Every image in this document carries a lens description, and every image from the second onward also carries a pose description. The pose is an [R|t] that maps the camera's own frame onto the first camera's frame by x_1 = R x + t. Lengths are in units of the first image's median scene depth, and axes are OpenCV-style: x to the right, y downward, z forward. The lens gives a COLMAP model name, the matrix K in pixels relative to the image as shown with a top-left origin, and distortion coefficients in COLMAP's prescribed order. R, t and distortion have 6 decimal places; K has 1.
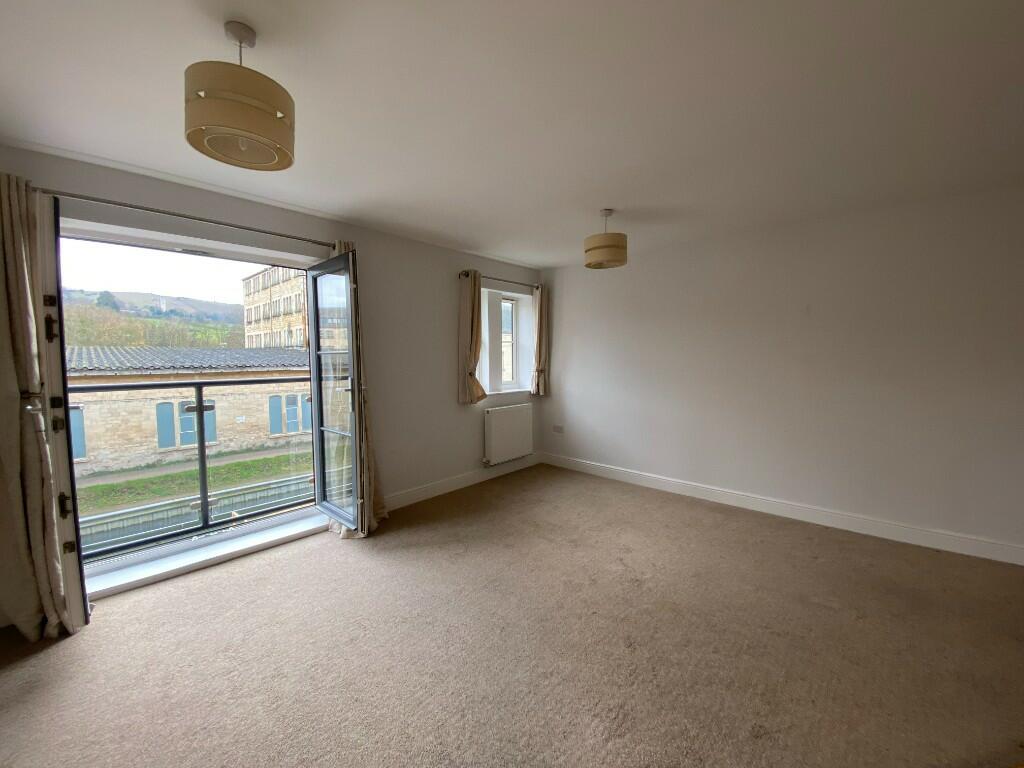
lens RADIAL K [[414.7, 0, 511.6], [0, 414.7, 383.6], [0, 0, 1]] dist [-0.008199, -0.007872]
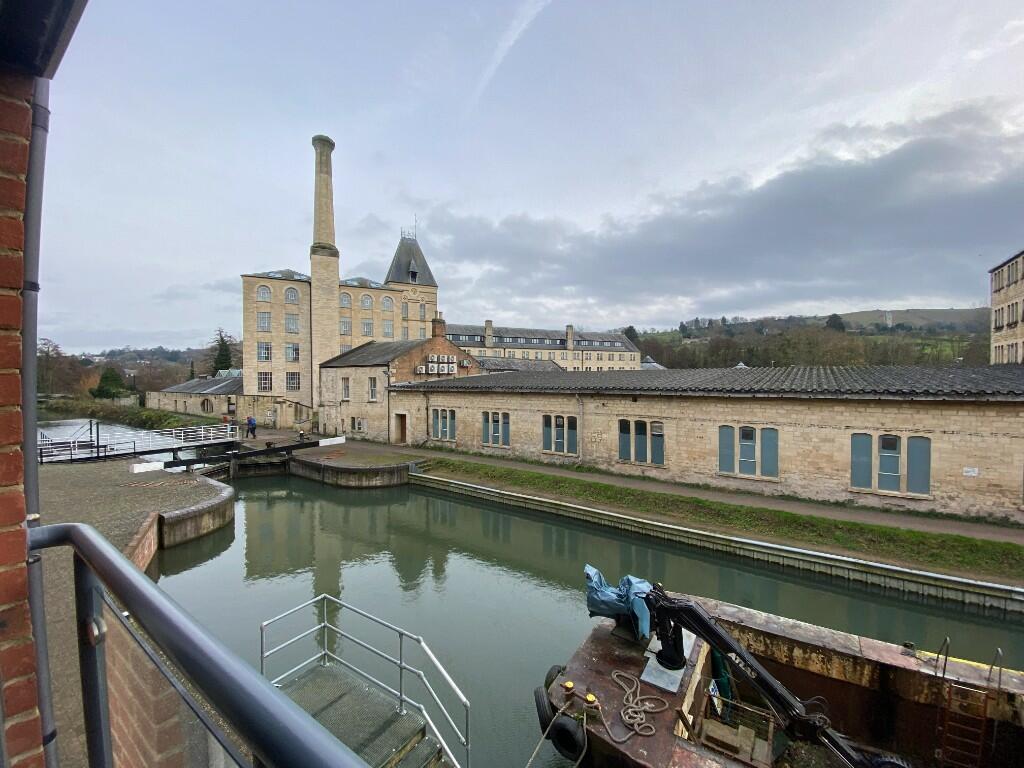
lens RADIAL K [[414.7, 0, 505.6], [0, 414.7, 378.5], [0, 0, 1]] dist [-0.008199, -0.007872]
pose [[0.117470, 0.005647, -0.993060, -0.090703], [-0.059777, 0.998211, -0.001395, -0.018626], [0.991276, 0.059526, 0.117597, 0.158998]]
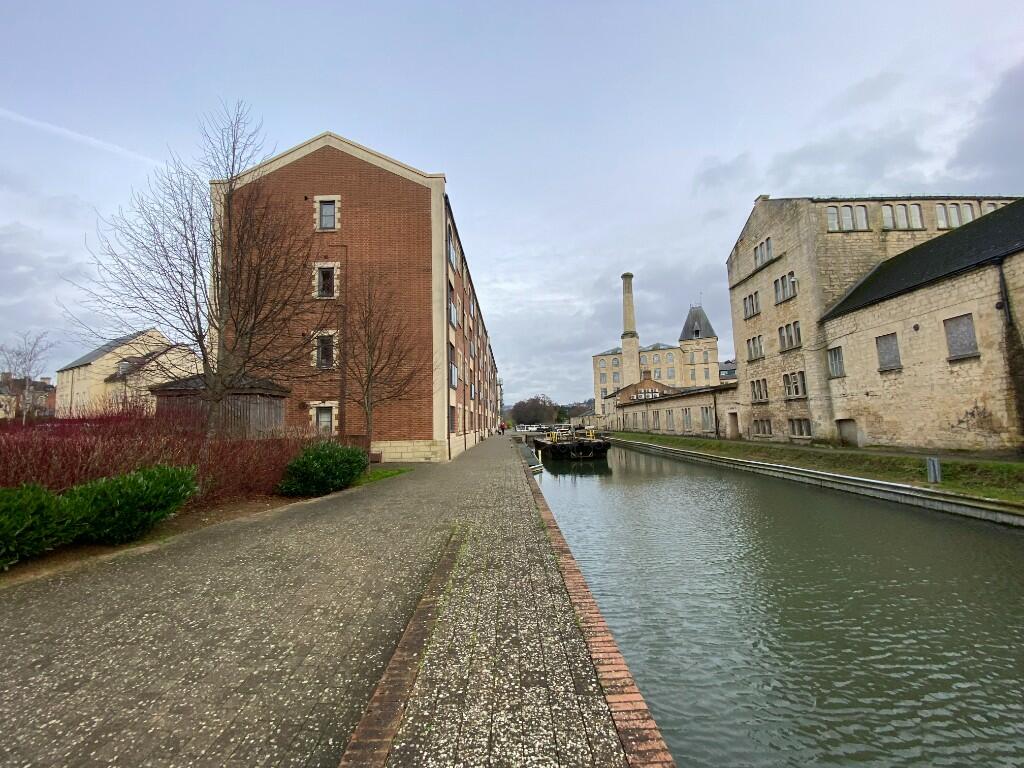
lens RADIAL K [[414.7, 0, 512.2], [0, 414.7, 379.9], [0, 0, 1]] dist [-0.008199, -0.007872]
pose [[-0.748584, -0.040447, -0.661805, 1.298880], [-0.004781, 0.998441, -0.055613, 0.017020], [0.663023, -0.038467, -0.747610, 1.950274]]
